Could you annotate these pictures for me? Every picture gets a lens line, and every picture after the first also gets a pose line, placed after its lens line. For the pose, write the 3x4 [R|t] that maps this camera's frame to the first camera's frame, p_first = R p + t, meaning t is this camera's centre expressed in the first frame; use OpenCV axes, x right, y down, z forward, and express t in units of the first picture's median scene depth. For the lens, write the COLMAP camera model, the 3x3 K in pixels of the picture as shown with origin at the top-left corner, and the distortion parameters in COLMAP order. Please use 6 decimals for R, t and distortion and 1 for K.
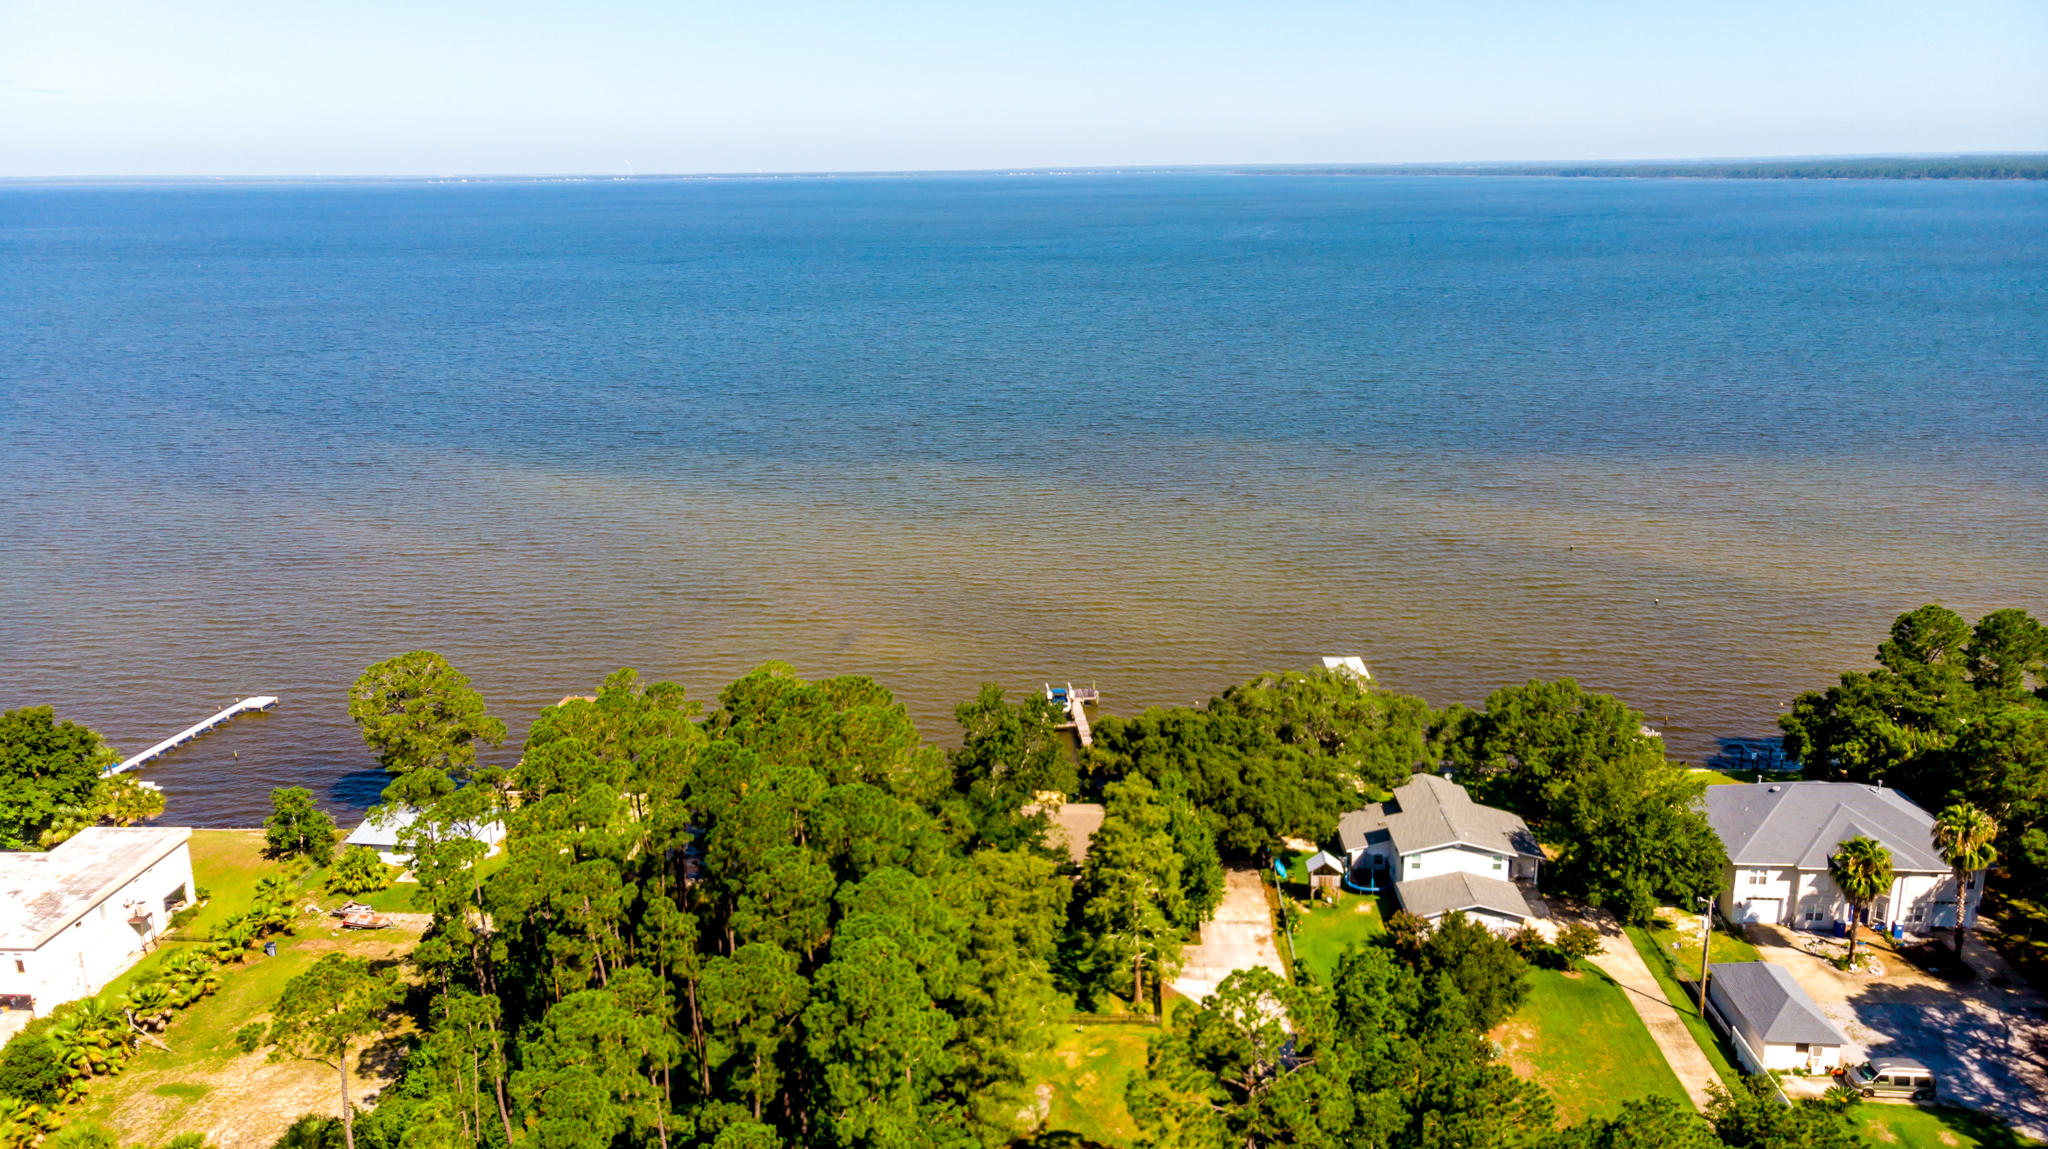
lens RADIAL K [[1520.6, 0, 1024.0], [0, 1520.6, 575.5], [0, 0, 1]] dist [0.017471, 0.032182]
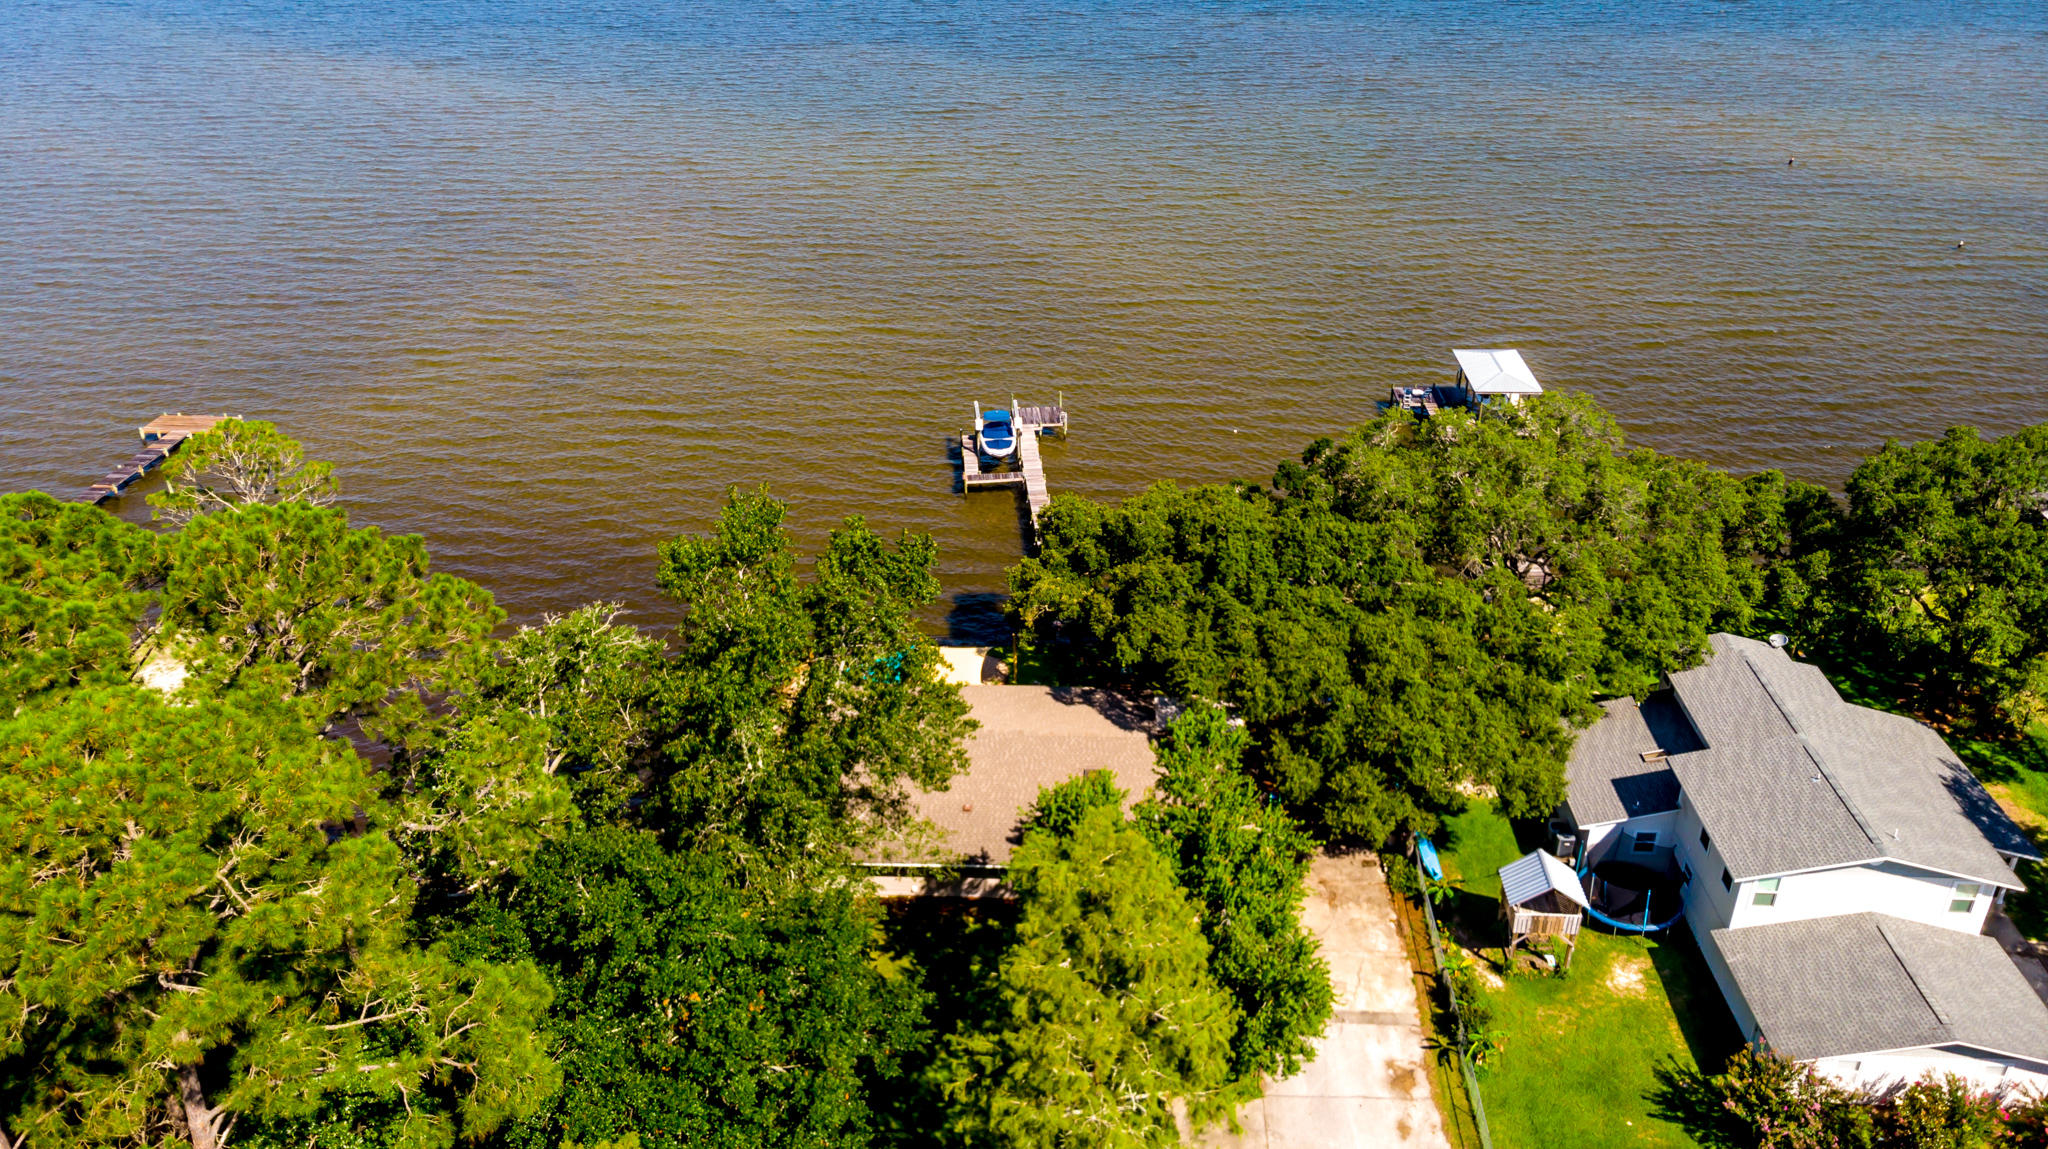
lens RADIAL K [[1520.6, 0, 1030.1], [0, 1520.6, 578.4], [0, 0, 1]] dist [0.017471, 0.032182]
pose [[1.000000, 0.000195, -0.000005, 0.046527], [-0.000189, 0.971869, 0.235521, 0.000806], [0.000051, -0.235521, 0.971869, 0.560656]]
